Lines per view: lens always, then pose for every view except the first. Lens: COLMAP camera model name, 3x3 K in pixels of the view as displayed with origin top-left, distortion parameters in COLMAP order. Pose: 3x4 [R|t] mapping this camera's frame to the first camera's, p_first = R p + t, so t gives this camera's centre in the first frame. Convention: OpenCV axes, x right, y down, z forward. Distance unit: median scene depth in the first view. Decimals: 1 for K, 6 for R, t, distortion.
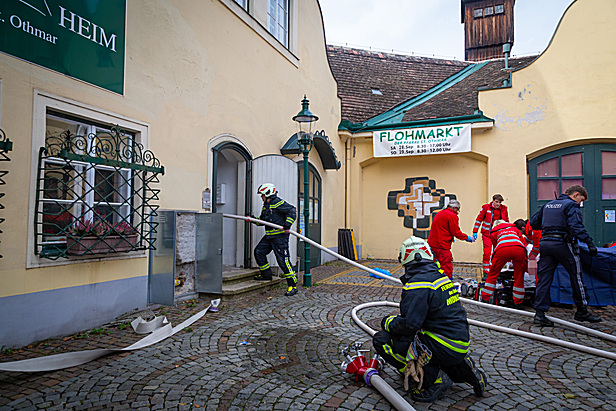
lens RADIAL K [[416.5, 0, 309.9], [0, 416.5, 205.3], [0, 0, 1]] dist [0.021938, 0.002525]
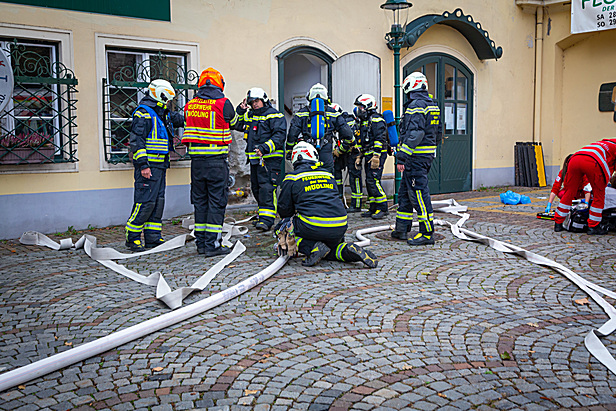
lens RADIAL K [[689.2, 0, 309.1], [0, 689.2, 205.2], [0, 0, 1]] dist [0.028752, 0.000000]
pose [[0.894985, 0.027561, -0.445245, 0.313425], [0.034002, 0.990971, 0.129690, -0.001589], [0.444799, -0.131210, 0.885967, -0.231922]]
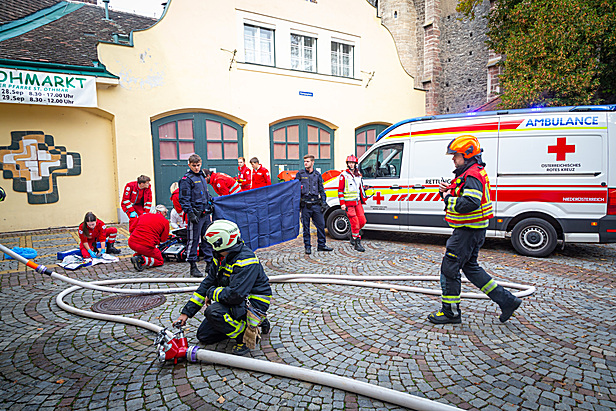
lens RADIAL K [[416.5, 0, 314.5], [0, 416.5, 204.3], [0, 0, 1]] dist [0.021938, 0.002525]
pose [[0.545092, -0.092208, 0.833290, -0.153000], [-0.007571, 0.993352, 0.114871, -0.023851], [-0.838342, -0.068924, 0.540770, 0.061280]]
